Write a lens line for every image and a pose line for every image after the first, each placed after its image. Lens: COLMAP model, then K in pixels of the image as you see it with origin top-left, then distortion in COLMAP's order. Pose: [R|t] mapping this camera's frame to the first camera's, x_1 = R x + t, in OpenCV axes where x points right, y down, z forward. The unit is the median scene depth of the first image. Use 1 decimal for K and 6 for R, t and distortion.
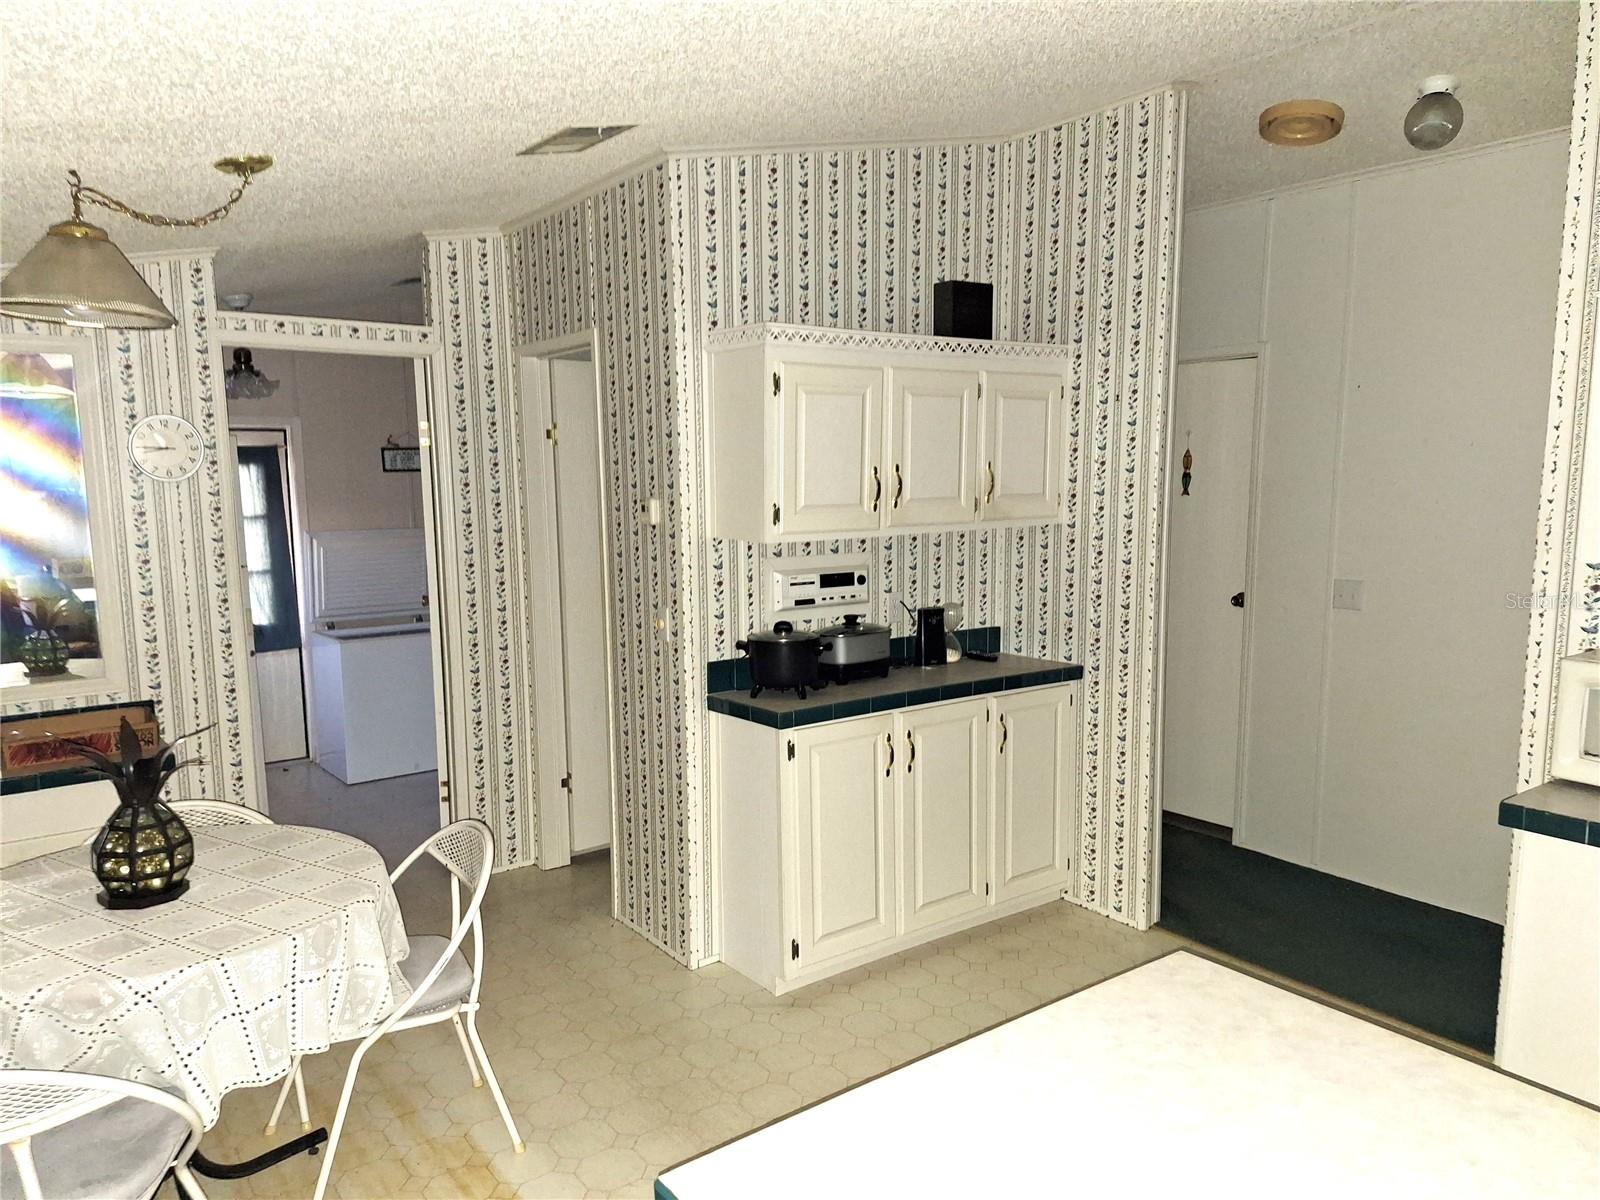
lens RADIAL K [[1132.6, 0, 793.5], [0, 1132.6, 626.8], [0, 0, 1]] dist [0.060178, -0.061720]
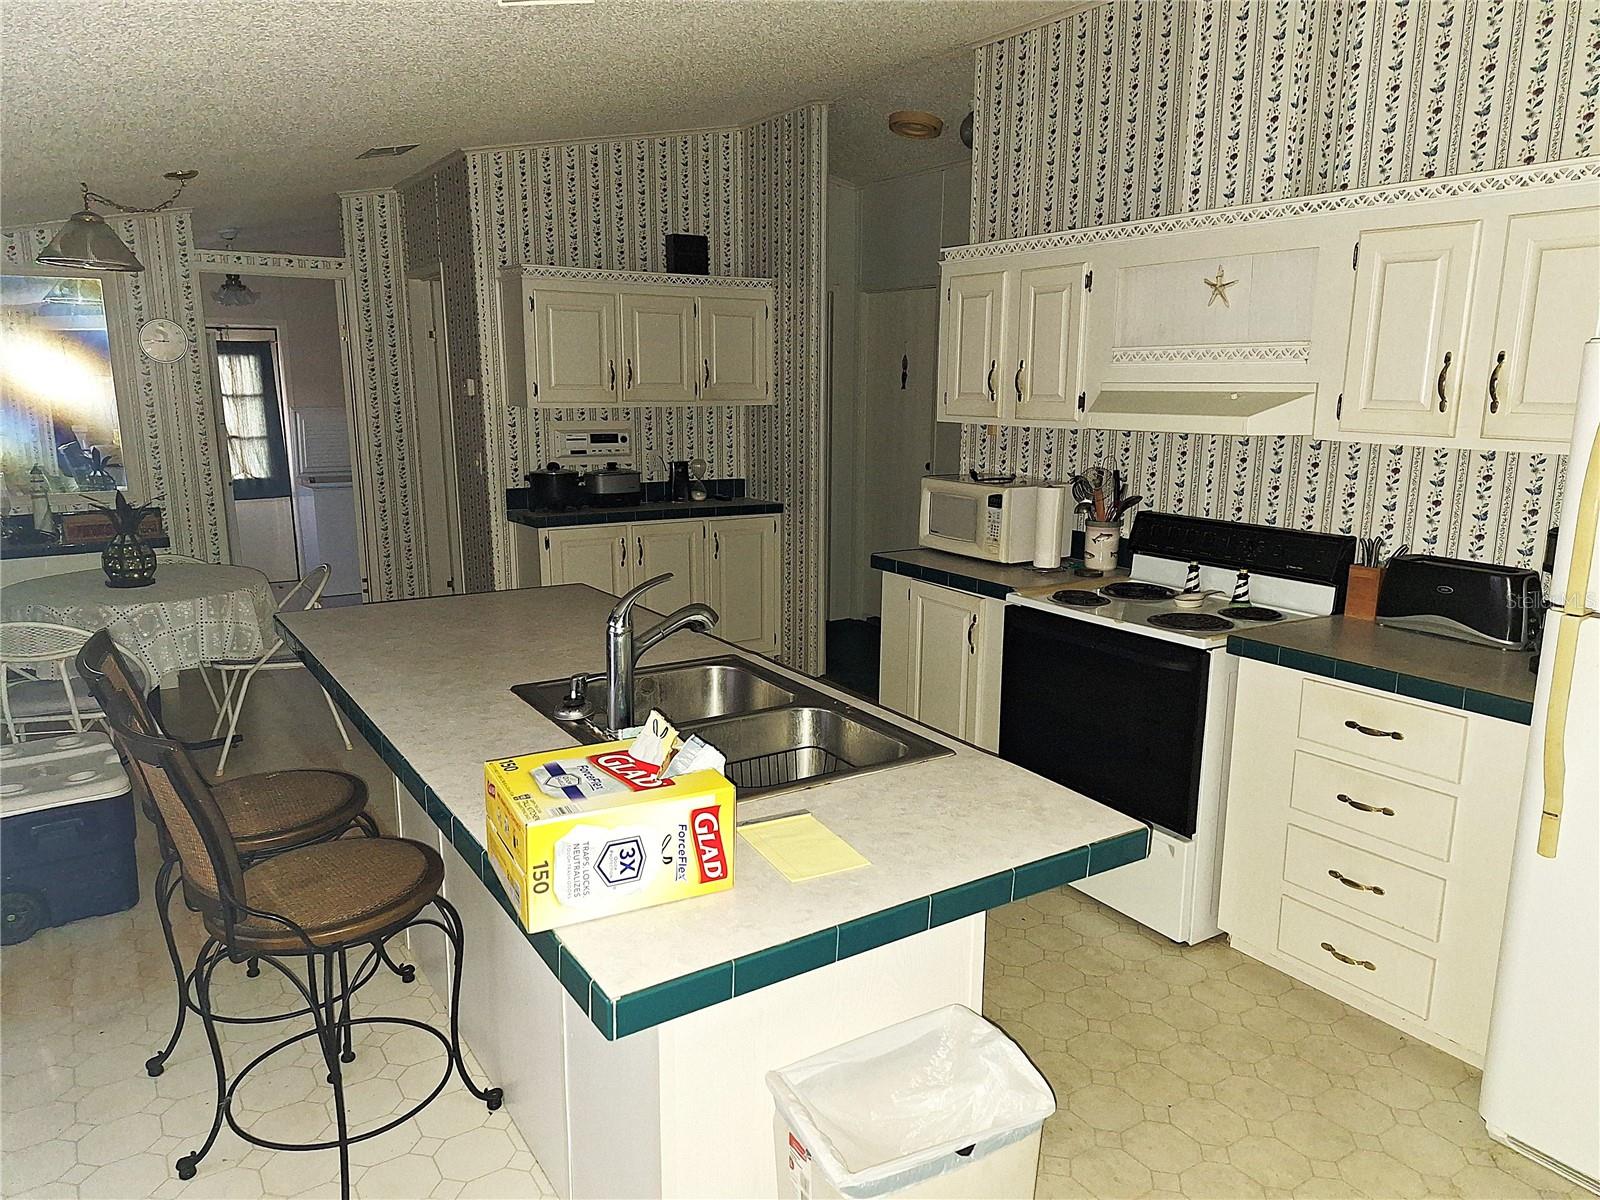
lens RADIAL K [[1132.6, 0, 786.2], [0, 1132.6, 622.9], [0, 0, 1]] dist [0.060178, -0.061720]
pose [[0.997712, 0.028660, -0.061235, 0.382410], [-0.023856, 0.996684, 0.077794, 0.079556], [0.063261, -0.076155, 0.995087, -0.493493]]
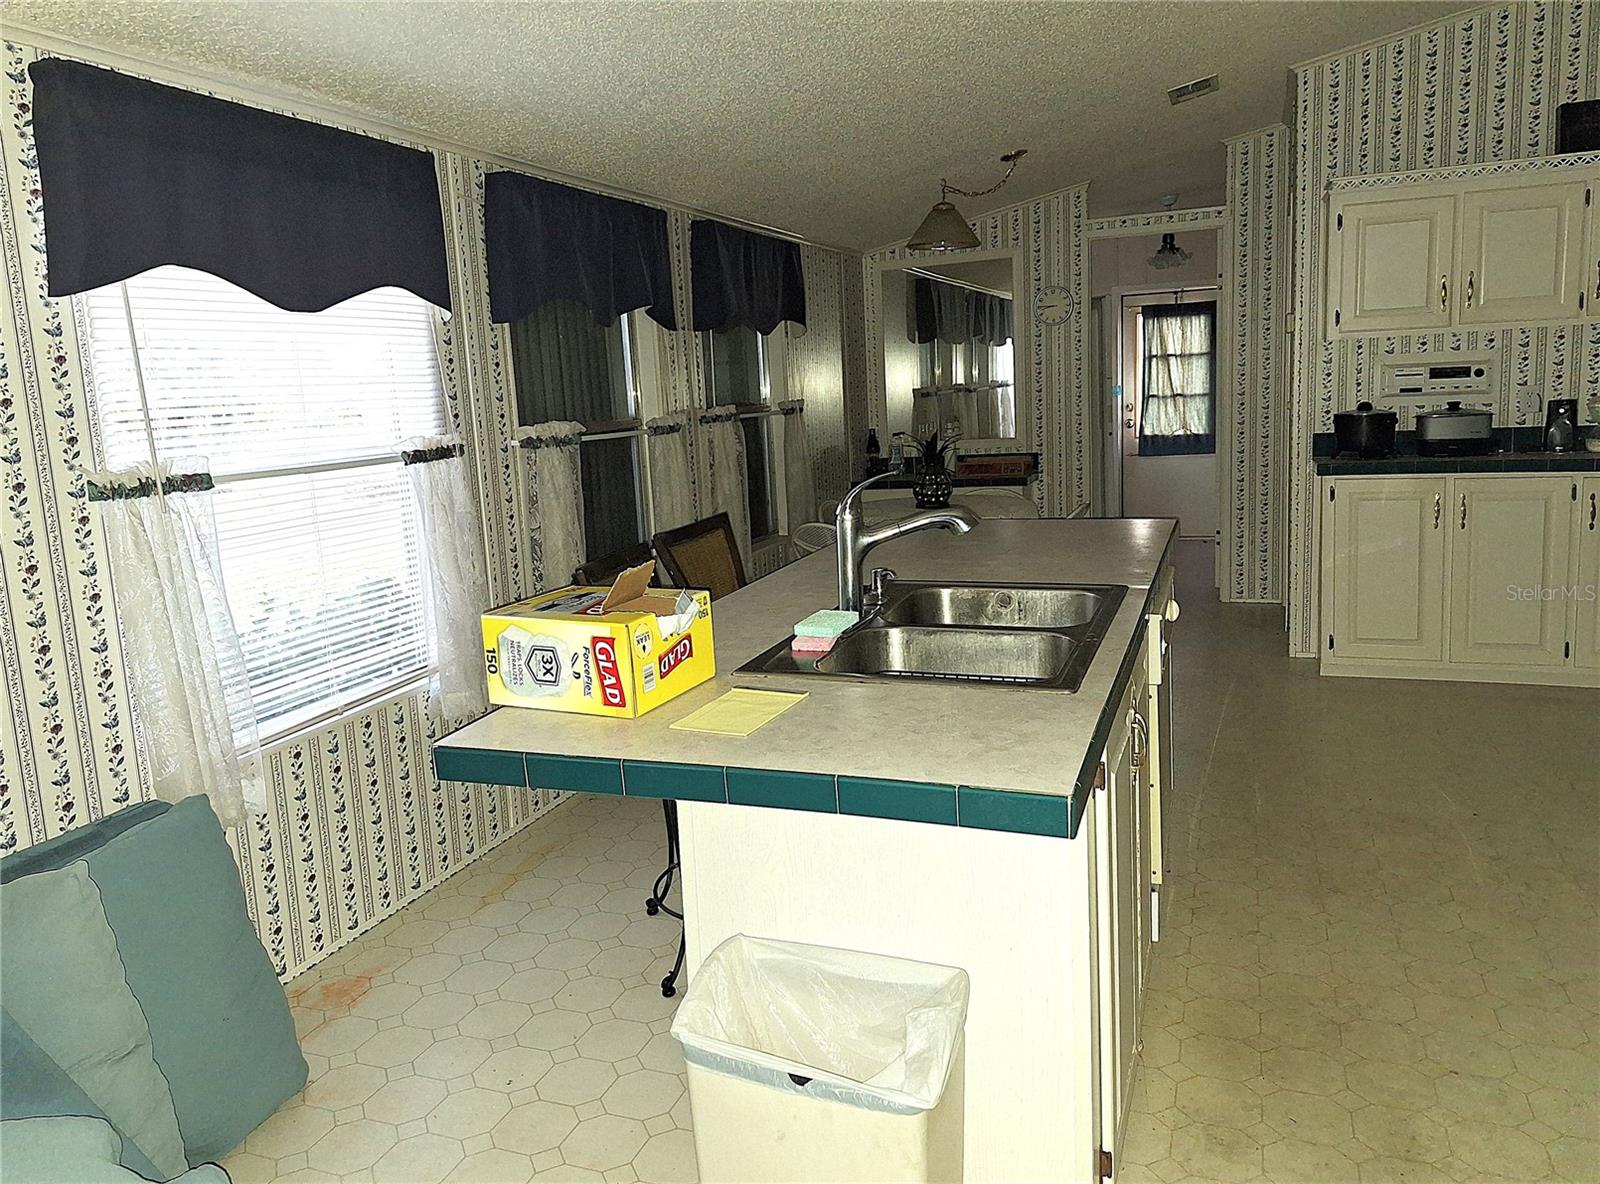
lens RADIAL K [[1132.6, 0, 741.6], [0, 1132.6, 571.1], [0, 0, 1]] dist [0.060178, -0.061720]
pose [[0.507082, 0.125962, -0.852644, 0.742230], [-0.072283, 0.991993, 0.103560, 0.098826], [0.858861, 0.009119, 0.512127, -0.288249]]
